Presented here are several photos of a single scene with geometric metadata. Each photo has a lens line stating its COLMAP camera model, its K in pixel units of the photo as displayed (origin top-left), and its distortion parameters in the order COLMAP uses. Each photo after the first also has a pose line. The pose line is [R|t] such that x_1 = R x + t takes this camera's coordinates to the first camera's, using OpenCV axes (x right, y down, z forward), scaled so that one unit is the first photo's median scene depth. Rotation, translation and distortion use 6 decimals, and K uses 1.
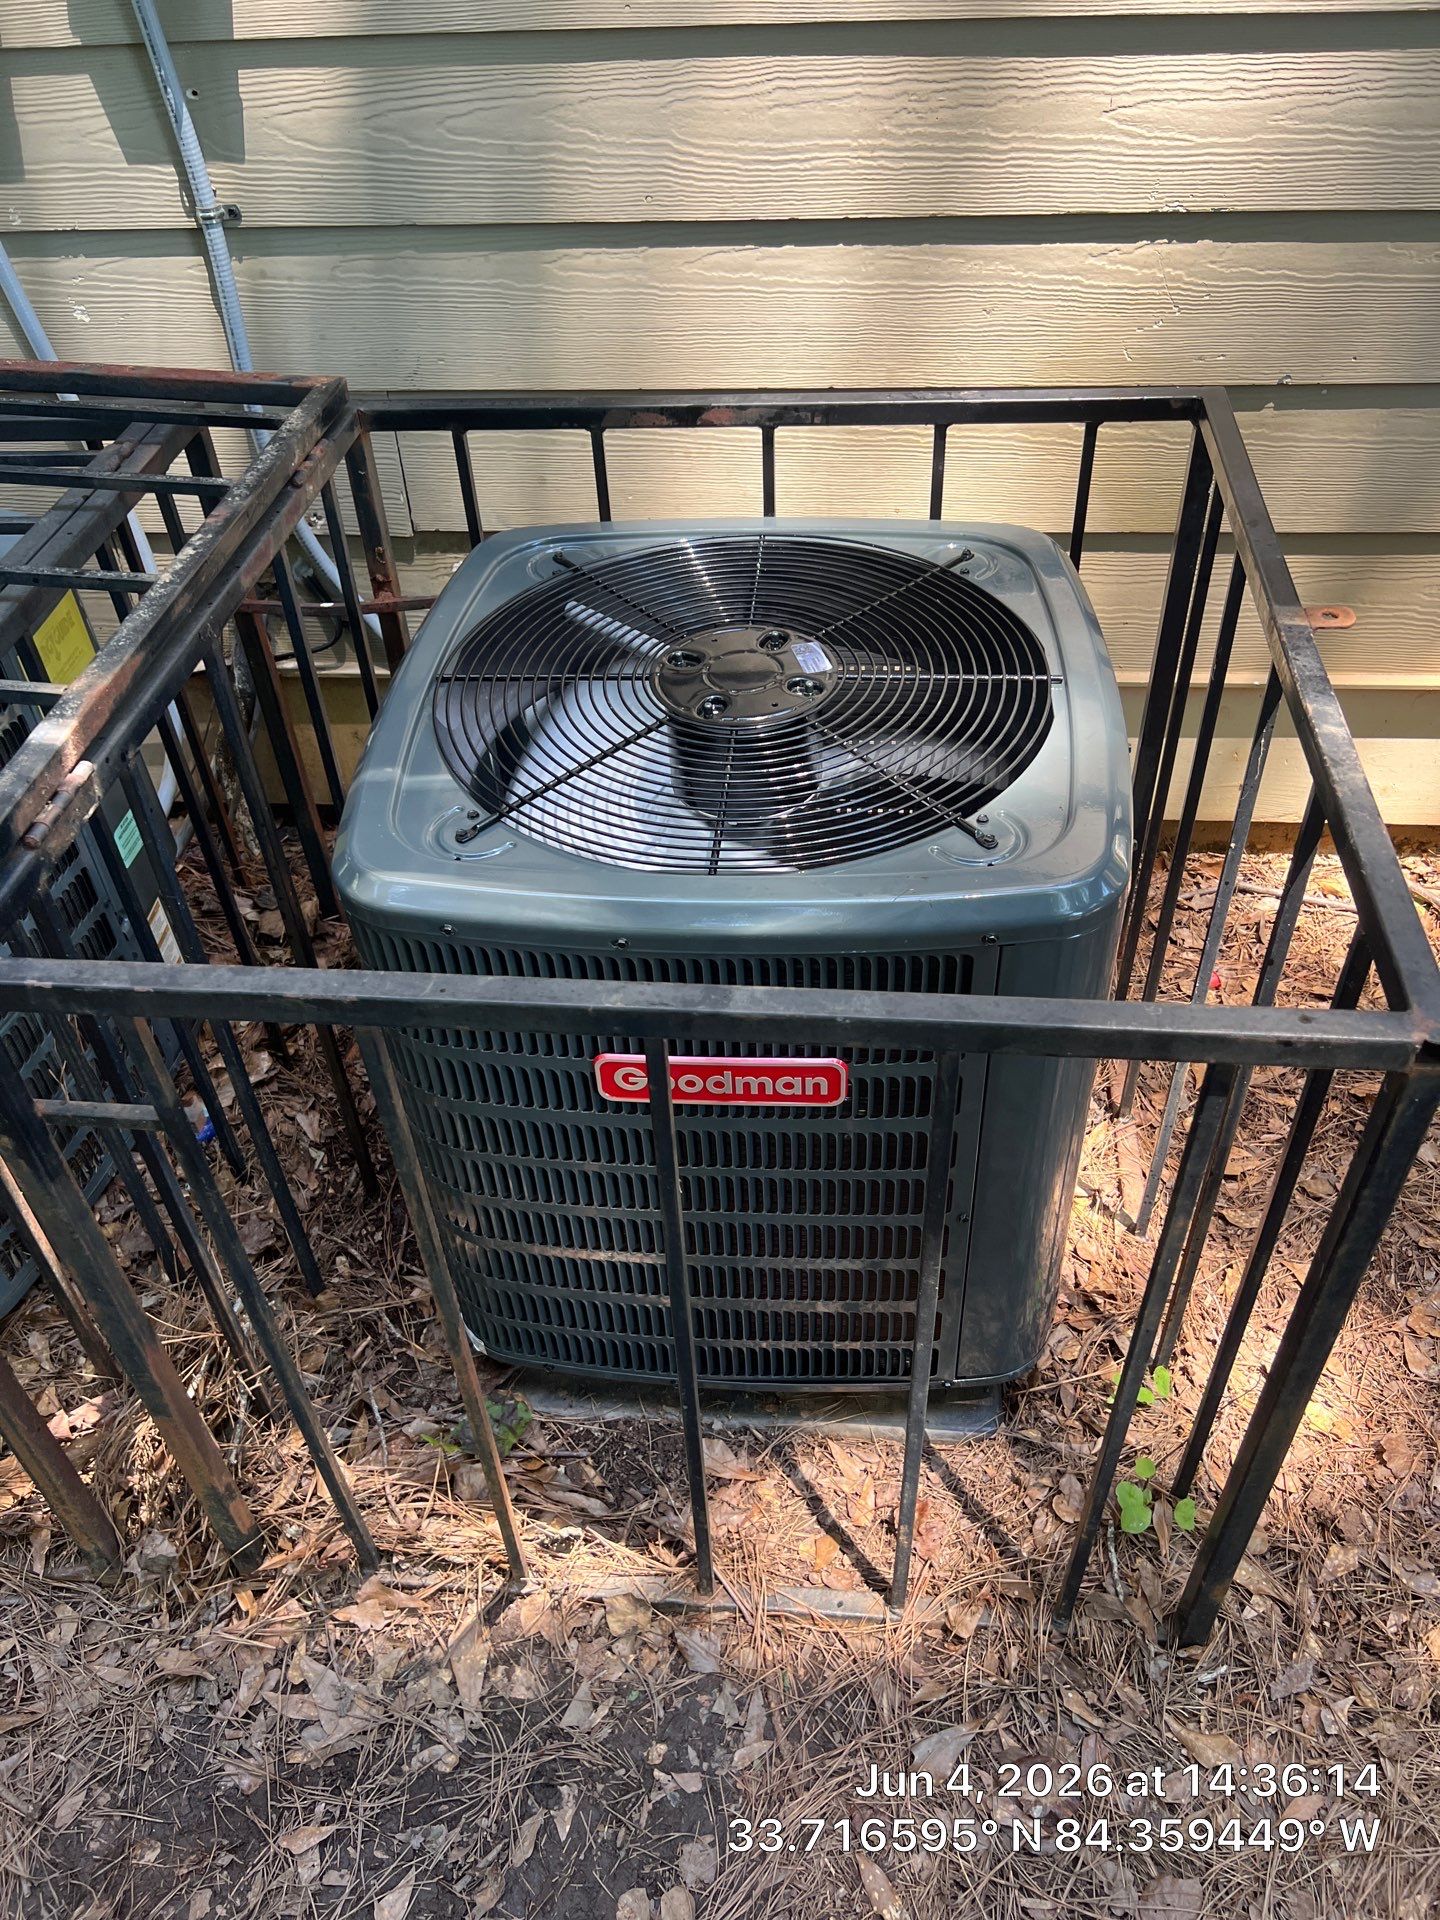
lens RADIAL K [[1620.6, 0, 730.0], [0, 1620.6, 965.8], [0, 0, 1]] dist [0.036503, -0.059521]
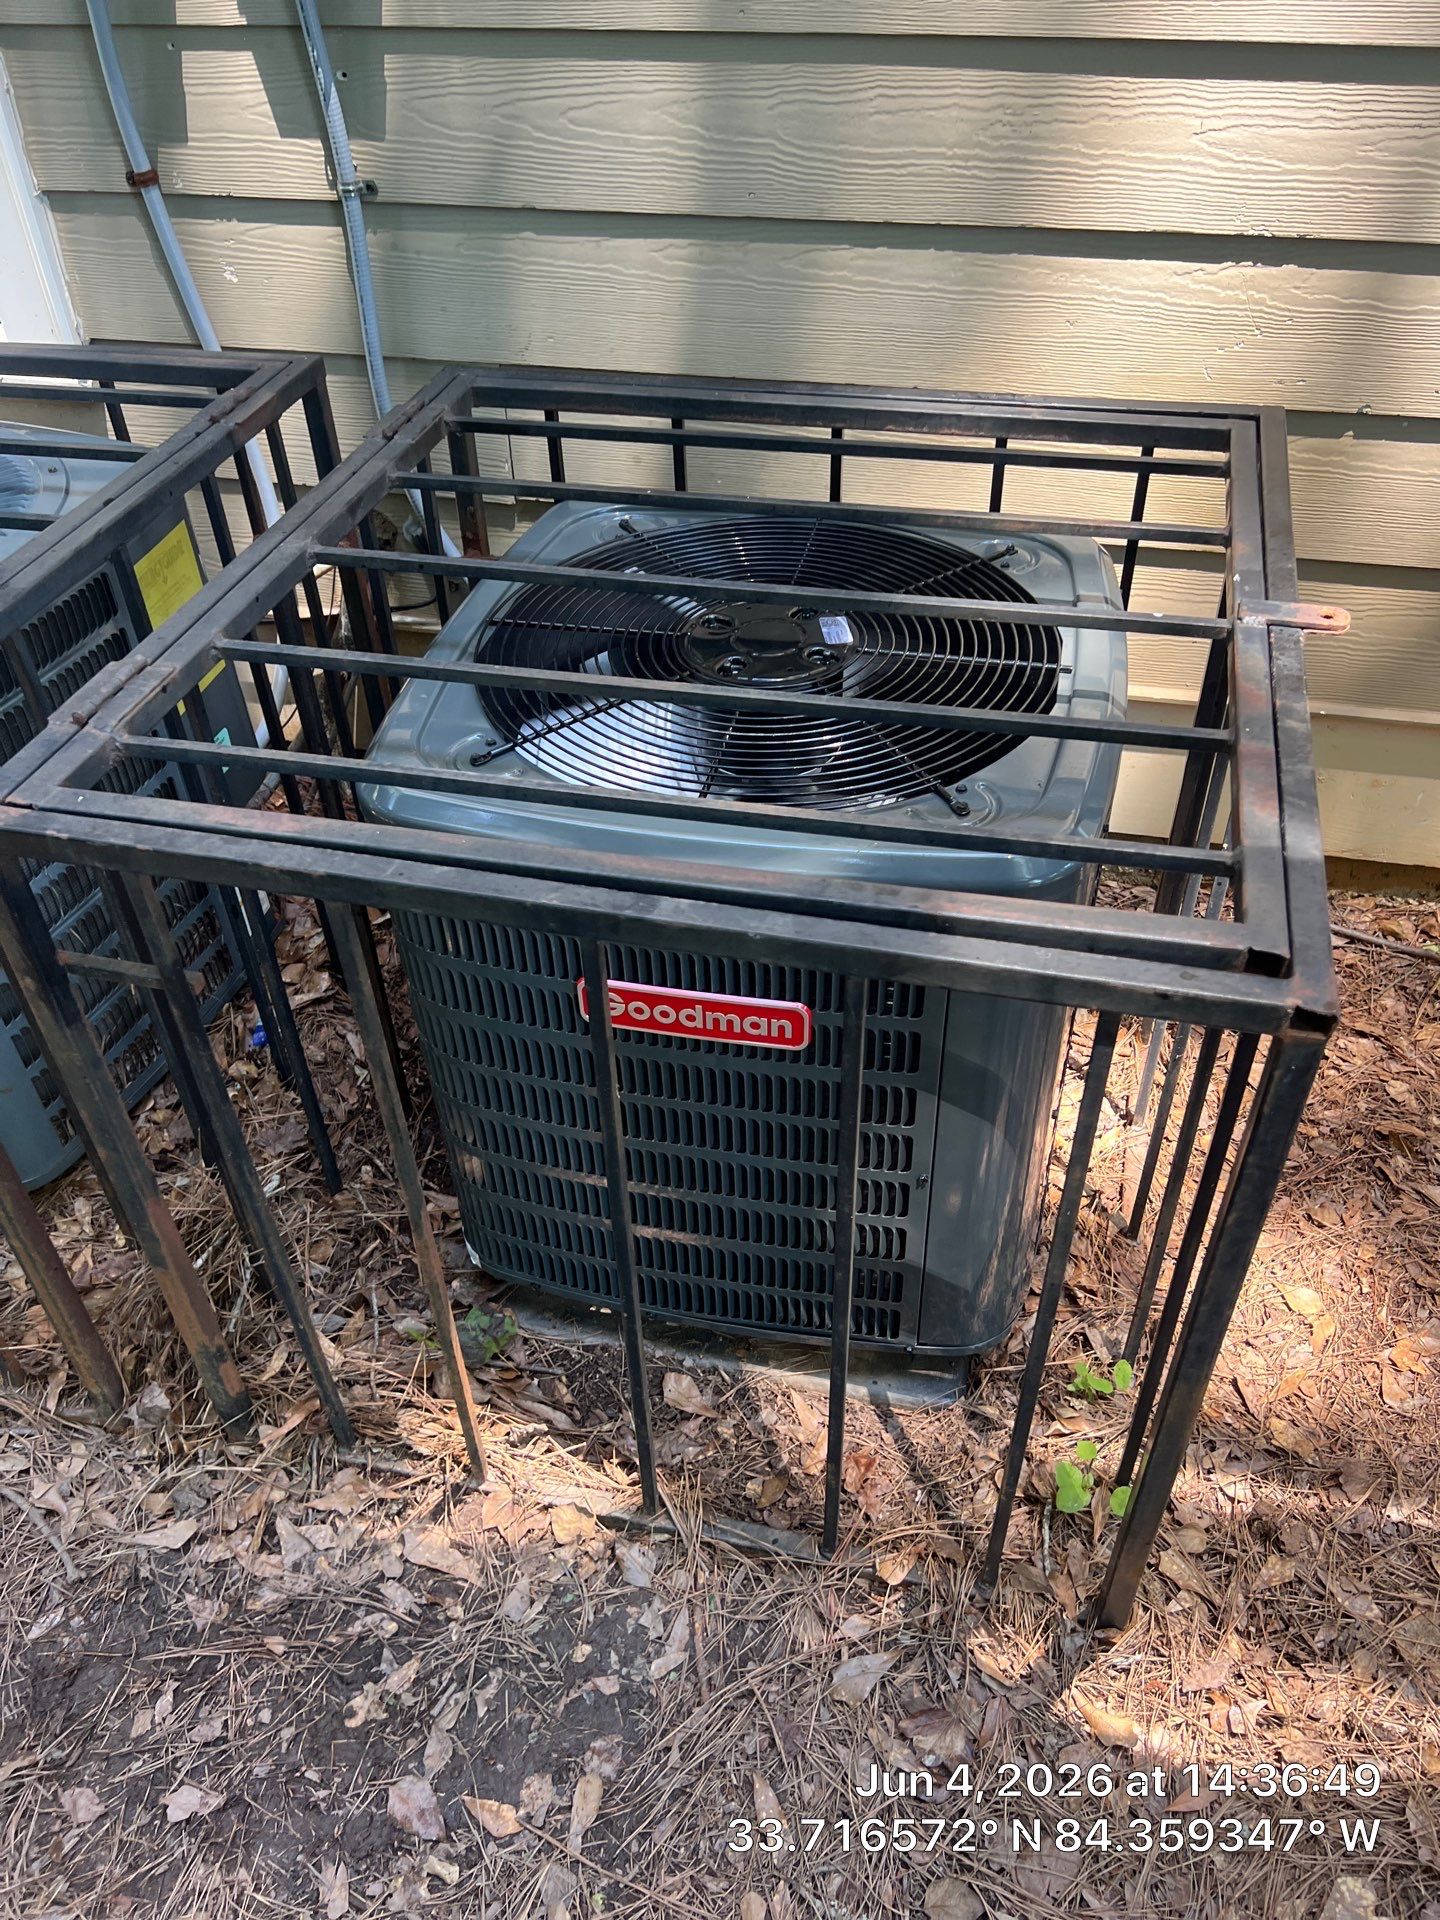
lens RADIAL K [[1620.6, 0, 706.1], [0, 1620.6, 965.0], [0, 0, 1]] dist [0.036503, -0.059521]
pose [[0.988727, 0.105079, -0.106665, 0.091113], [-0.106708, 0.994244, -0.009657, 0.039340], [0.105036, 0.020930, 0.994248, -0.041690]]
